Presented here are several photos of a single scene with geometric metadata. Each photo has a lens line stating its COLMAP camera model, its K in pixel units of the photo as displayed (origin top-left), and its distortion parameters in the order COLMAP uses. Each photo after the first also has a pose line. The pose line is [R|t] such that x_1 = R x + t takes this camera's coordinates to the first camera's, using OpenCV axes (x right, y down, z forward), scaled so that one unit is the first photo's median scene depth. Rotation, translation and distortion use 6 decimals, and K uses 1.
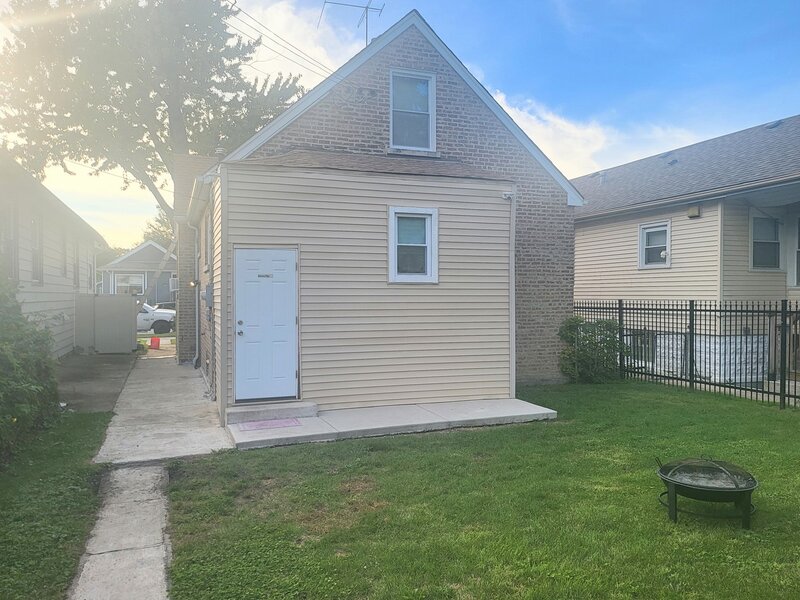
lens RADIAL K [[569.0, 0, 399.7], [0, 569.0, 299.5], [0, 0, 1]] dist [0.049674, -0.004199]
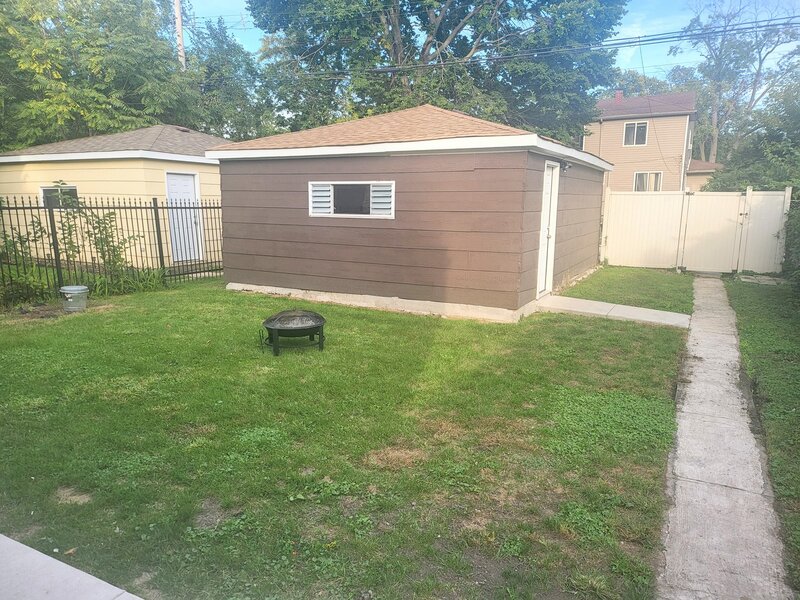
lens RADIAL K [[569.0, 0, 399.7], [0, 569.0, 299.5], [0, 0, 1]] dist [0.049674, -0.004199]
pose [[-0.641438, -0.132073, 0.755720, -0.717281], [-0.002048, 0.985361, 0.170468, 0.005304], [-0.767172, 0.107797, -0.632319, 1.727059]]
